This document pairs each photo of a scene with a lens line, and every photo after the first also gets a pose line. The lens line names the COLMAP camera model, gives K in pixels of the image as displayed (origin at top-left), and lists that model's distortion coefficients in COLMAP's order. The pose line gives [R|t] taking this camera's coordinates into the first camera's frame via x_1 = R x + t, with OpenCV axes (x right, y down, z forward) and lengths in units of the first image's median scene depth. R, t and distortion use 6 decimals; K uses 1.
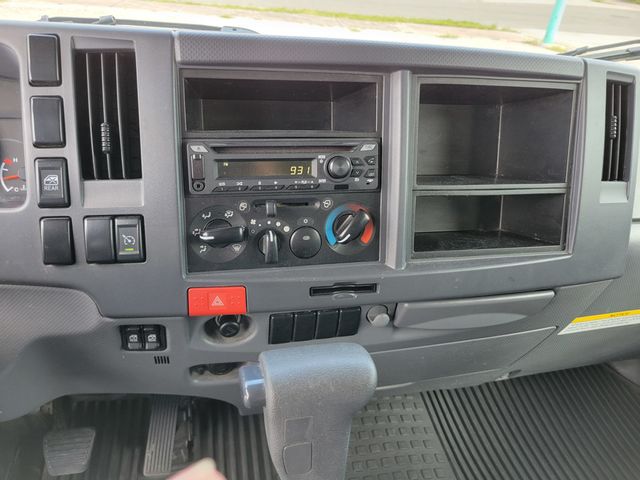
lens RADIAL K [[485.7, 0, 321.7], [0, 485.7, 240.1], [0, 0, 1]] dist [0.028723, -0.003342]
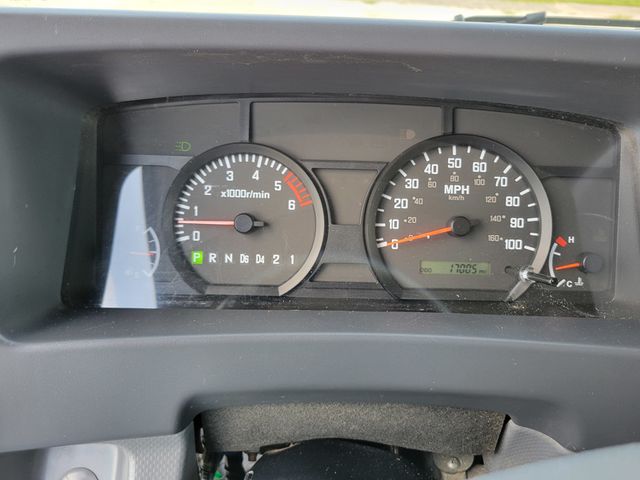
lens RADIAL K [[476.5, 0, 320.0], [0, 476.5, 240.0], [0, 0, 1]] dist [0.030575, -0.002003]
pose [[0.975864, 0.074858, -0.205150, -0.909127], [-0.067963, 0.996867, 0.040462, -0.183568], [0.207536, -0.025543, 0.977894, 0.320065]]
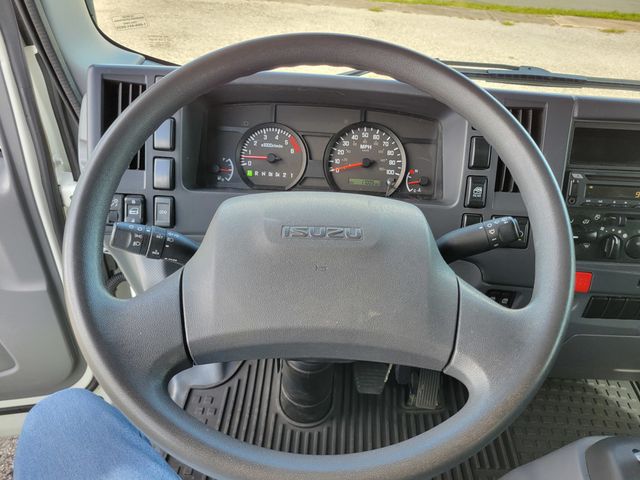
lens RADIAL K [[486.5, 0, 325.8], [0, 486.5, 242.8], [0, 0, 1]] dist [0.069631, -0.055213]
pose [[0.972649, 0.104993, -0.207197, -0.618698], [-0.100347, 0.994411, 0.032834, 0.036779], [0.209486, -0.011144, 0.977748, -0.573898]]
